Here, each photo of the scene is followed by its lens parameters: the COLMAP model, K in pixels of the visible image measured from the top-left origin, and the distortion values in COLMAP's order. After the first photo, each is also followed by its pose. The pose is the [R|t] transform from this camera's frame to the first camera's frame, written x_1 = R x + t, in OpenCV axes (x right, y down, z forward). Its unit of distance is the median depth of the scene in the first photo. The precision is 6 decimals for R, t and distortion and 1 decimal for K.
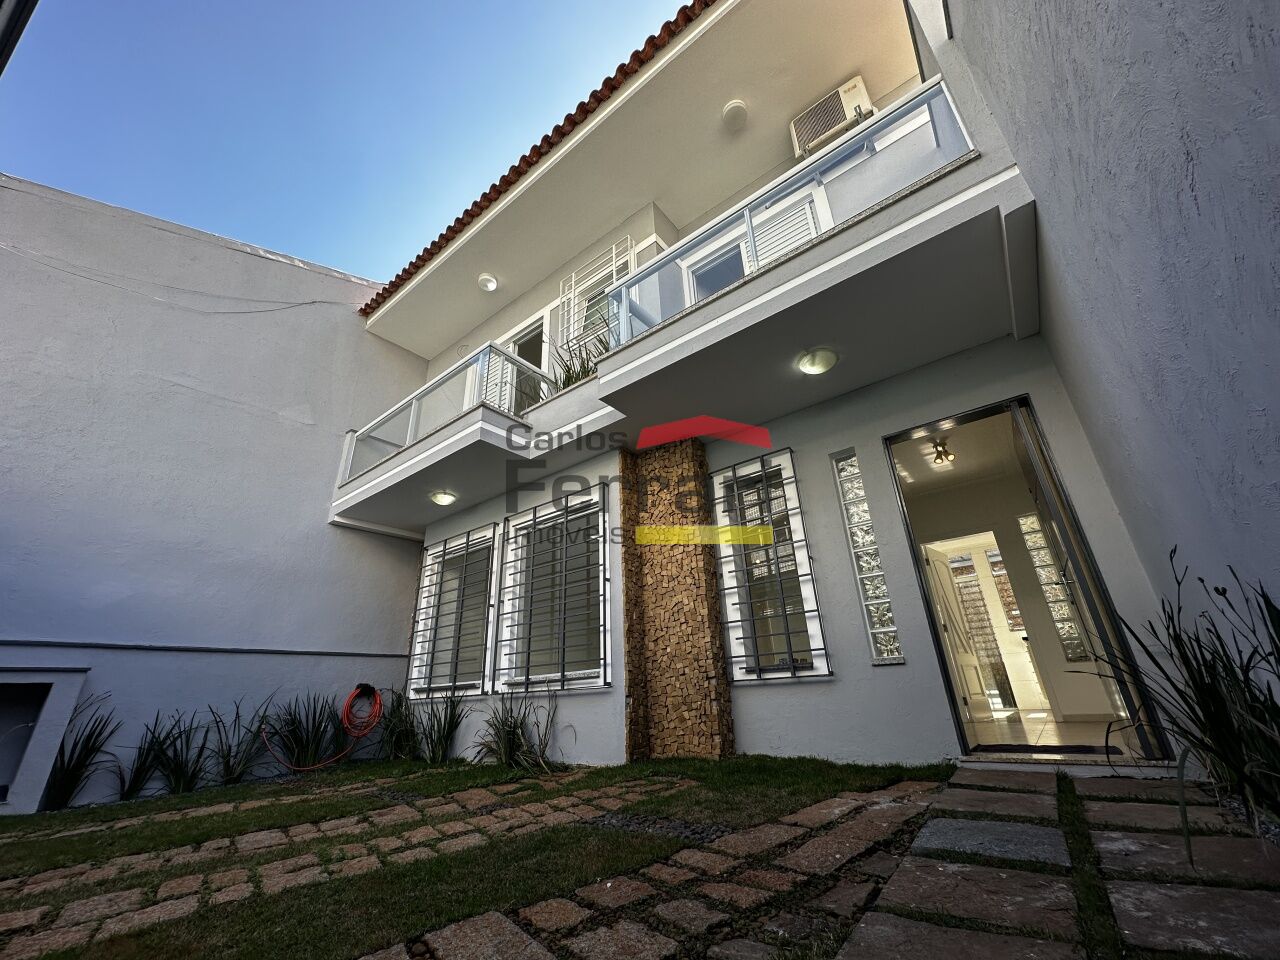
lens RADIAL K [[509.0, 0, 643.3], [0, 509.0, 483.0], [0, 0, 1]] dist [0.000089, 0.000799]
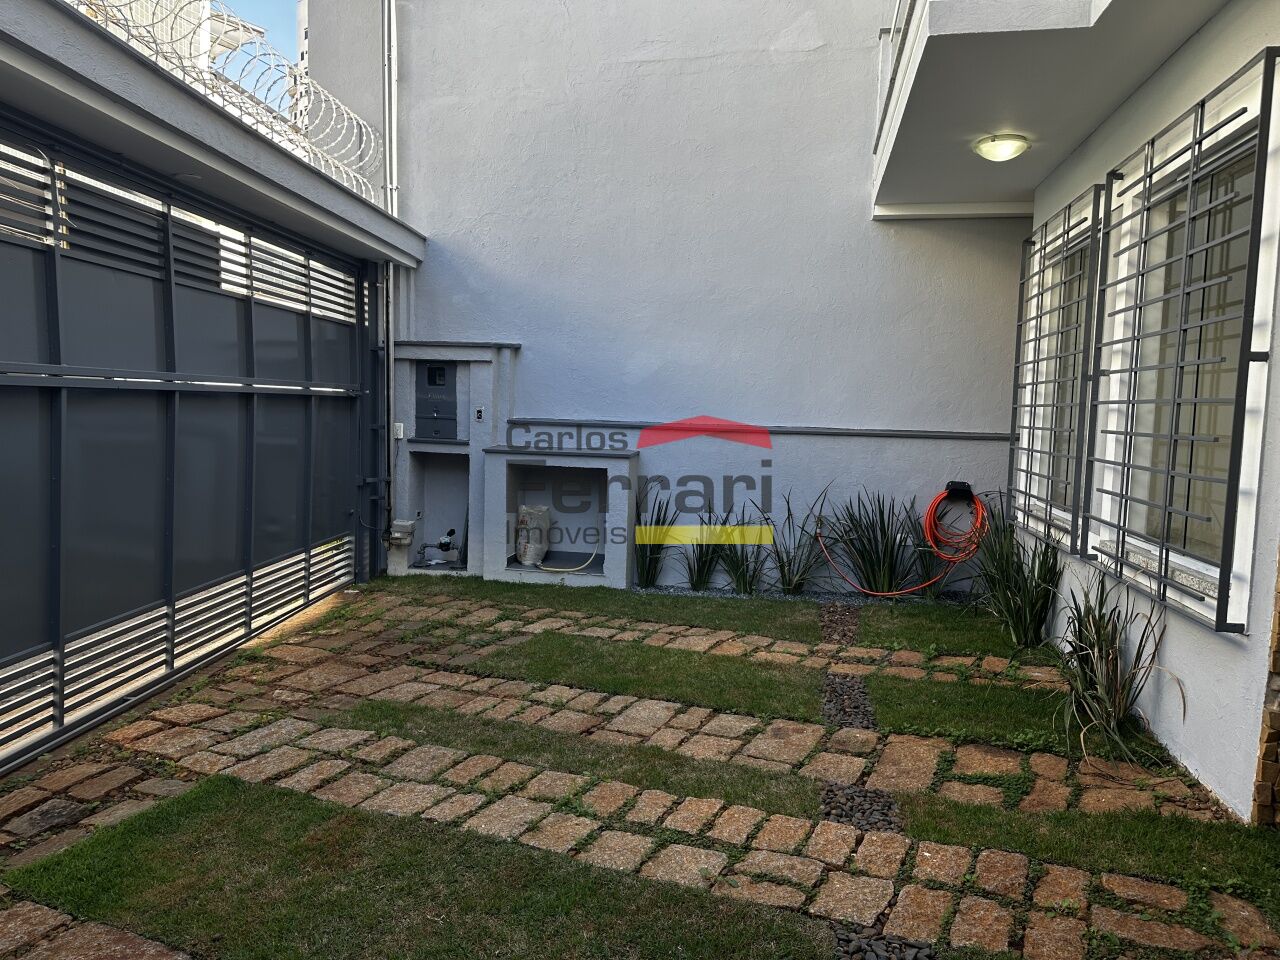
lens RADIAL K [[896.3, 0, 643.5], [0, 896.3, 486.7], [0, 0, 1]] dist [0.002455, -0.000750]
pose [[0.459629, 0.135277, -0.877748, 0.255016], [0.301062, 0.906079, 0.297293, -0.035296], [0.835526, -0.400901, 0.375733, 0.331883]]
